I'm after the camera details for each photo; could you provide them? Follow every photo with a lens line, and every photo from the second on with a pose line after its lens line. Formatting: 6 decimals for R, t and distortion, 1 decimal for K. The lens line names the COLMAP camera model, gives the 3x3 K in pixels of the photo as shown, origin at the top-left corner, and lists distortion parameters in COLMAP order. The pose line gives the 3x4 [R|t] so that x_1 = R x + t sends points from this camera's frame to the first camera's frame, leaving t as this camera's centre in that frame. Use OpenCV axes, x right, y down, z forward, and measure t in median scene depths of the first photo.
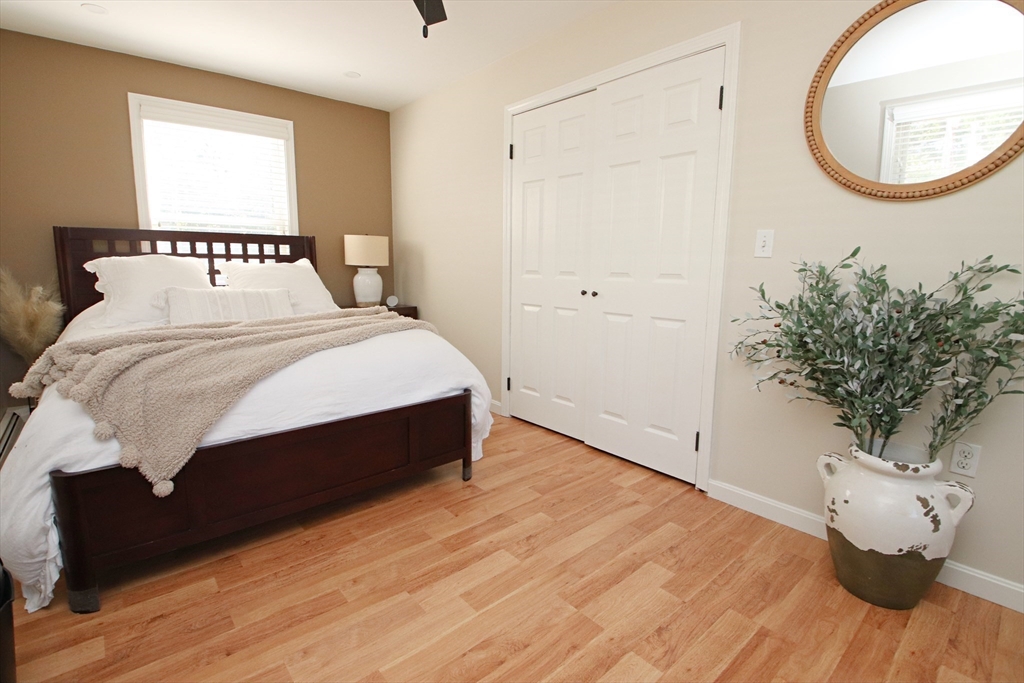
lens RADIAL K [[475.8, 0, 508.3], [0, 475.8, 331.9], [0, 0, 1]] dist [0.001469, -0.017620]
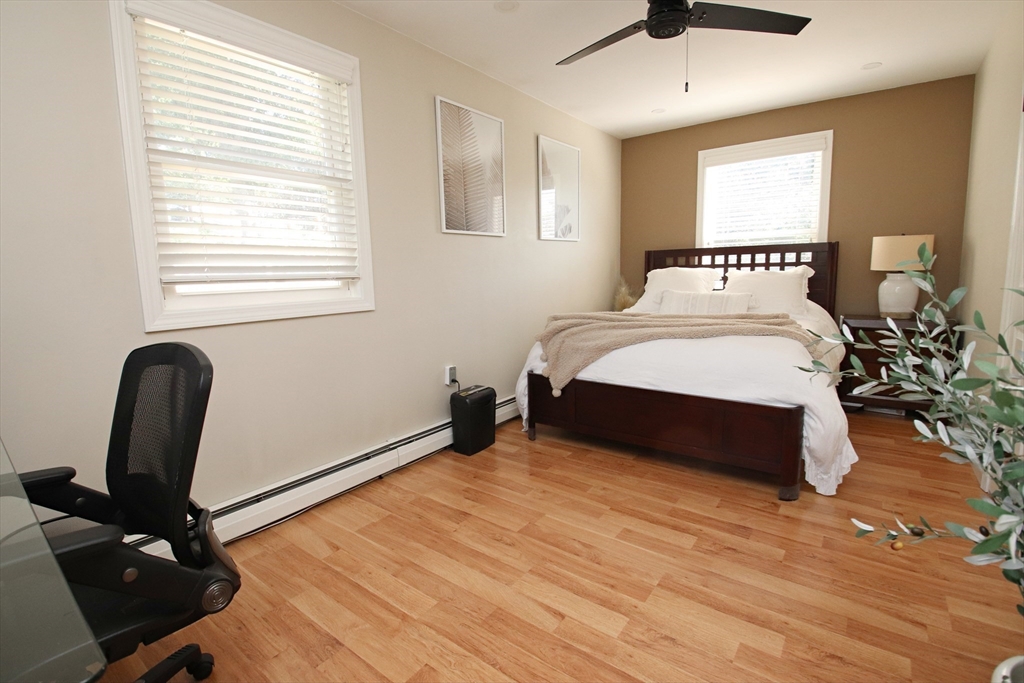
lens RADIAL K [[480.0, 0, 500.2], [0, 480.0, 333.9], [0, 0, 1]] dist [0.000218, -0.017621]
pose [[0.185974, 0.112107, -0.976138, 0.765480], [-0.114775, 0.989147, 0.091734, -0.040784], [0.975828, 0.094976, 0.196823, 0.253921]]
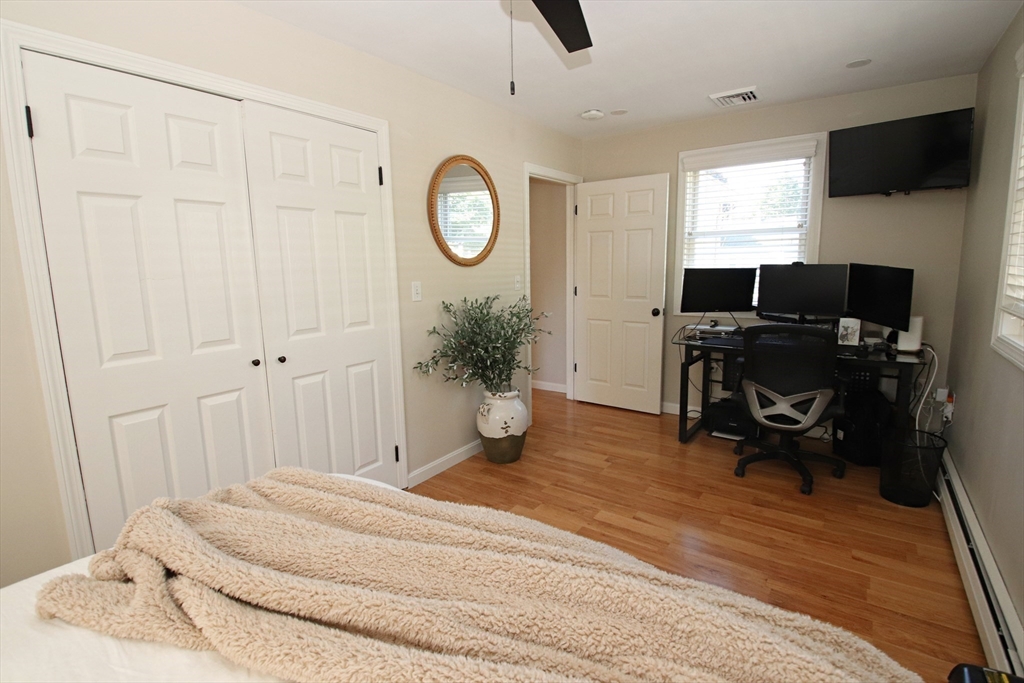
lens RADIAL K [[475.8, 0, 508.3], [0, 475.8, 331.9], [0, 0, 1]] dist [0.001469, -0.017620]
pose [[-0.217476, -0.145034, 0.965230, -0.834132], [0.159766, 0.970272, 0.181789, -0.258562], [-0.962901, 0.193746, -0.187839, 0.942592]]
